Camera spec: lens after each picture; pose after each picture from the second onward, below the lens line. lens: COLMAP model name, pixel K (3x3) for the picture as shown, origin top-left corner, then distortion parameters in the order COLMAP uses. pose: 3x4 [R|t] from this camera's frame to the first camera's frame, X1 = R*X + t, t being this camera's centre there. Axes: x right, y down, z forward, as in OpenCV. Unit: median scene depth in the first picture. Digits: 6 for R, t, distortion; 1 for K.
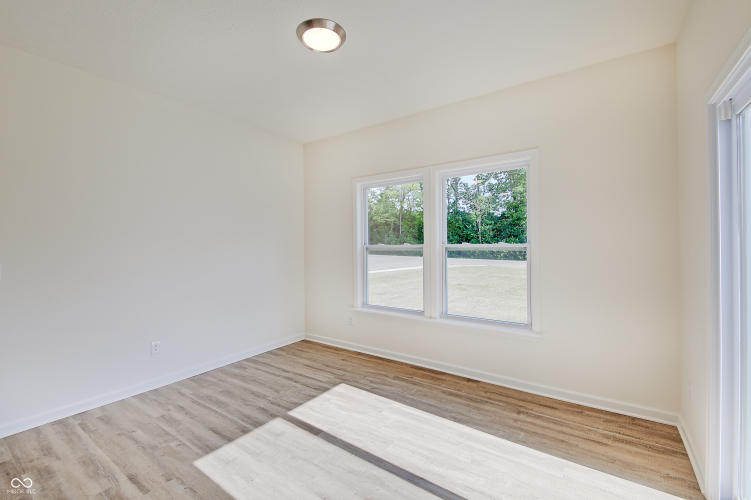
lens RADIAL K [[329.7, 0, 374.1], [0, 329.7, 247.6], [0, 0, 1]] dist [0.021251, 0.000383]
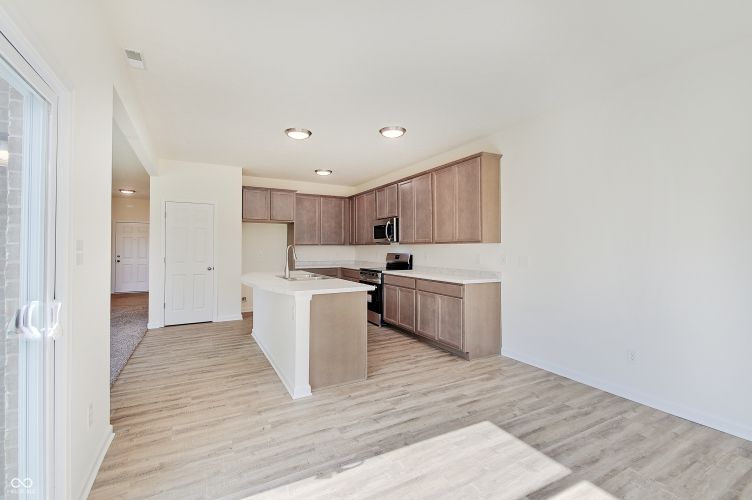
lens RADIAL K [[330.2, 0, 374.8], [0, 330.2, 248.0], [0, 0, 1]] dist [0.021251, 0.000383]
pose [[-0.451580, 0.003036, -0.892226, 0.624020], [0.005142, 0.999986, 0.000800, -0.012607], [0.892216, -0.004226, -0.451589, 0.954249]]
